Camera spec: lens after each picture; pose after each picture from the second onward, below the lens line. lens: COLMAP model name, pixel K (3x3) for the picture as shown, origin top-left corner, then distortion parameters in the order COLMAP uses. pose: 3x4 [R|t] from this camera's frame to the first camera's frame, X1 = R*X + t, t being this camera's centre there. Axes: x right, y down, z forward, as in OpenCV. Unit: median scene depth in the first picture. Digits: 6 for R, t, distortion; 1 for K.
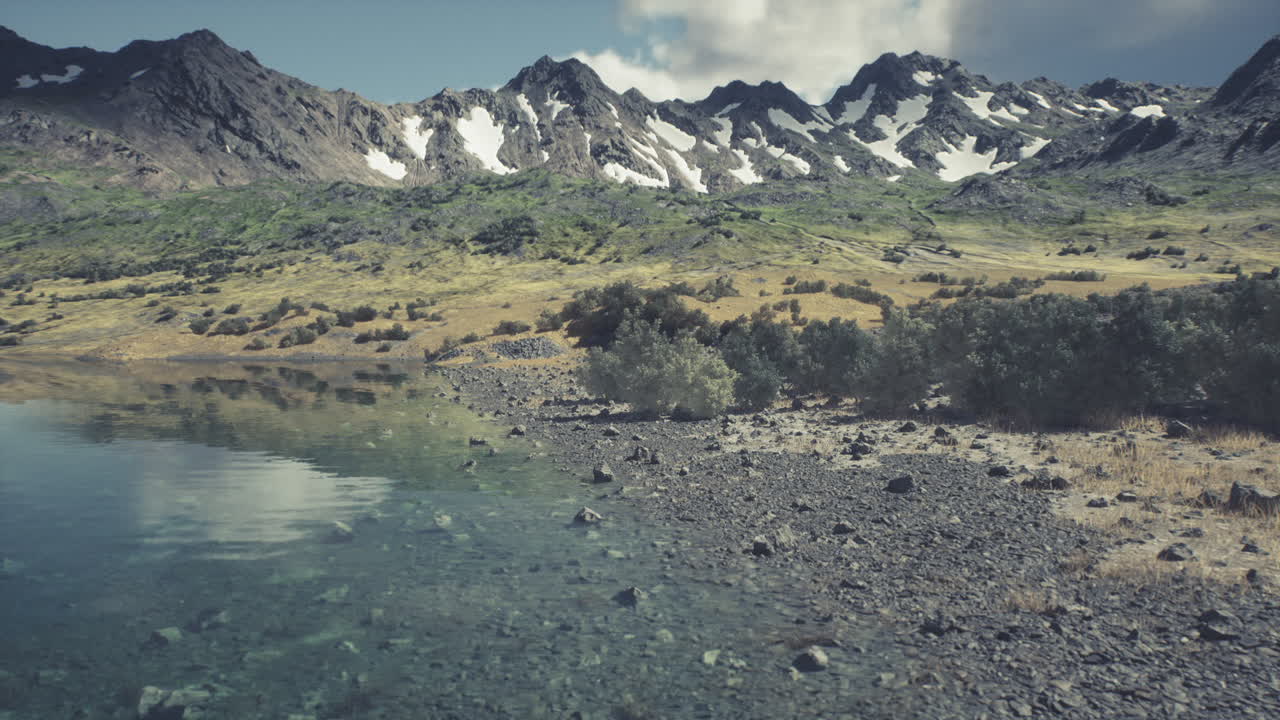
lens RADIAL K [[586.3, 0, 640.0], [0, 586.3, 358.7], [0, 0, 1]] dist [-0.000072, 0.000088]
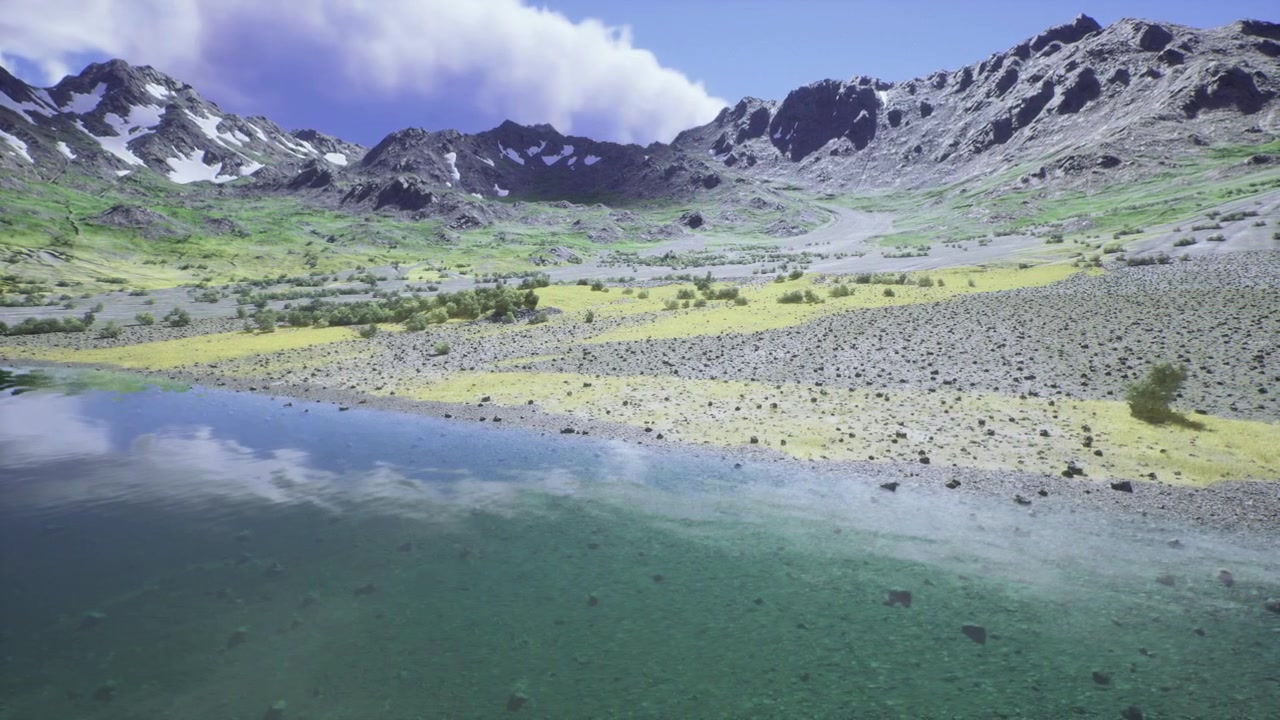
lens RADIAL K [[586.3, 0, 640.0], [0, 586.3, 361.7], [0, 0, 1]] dist [-0.000072, 0.000088]
pose [[0.600778, -0.073442, 0.796035, 0.074283], [0.011217, 0.996447, 0.083466, -0.003770], [-0.799337, -0.041216, 0.599468, -0.592239]]
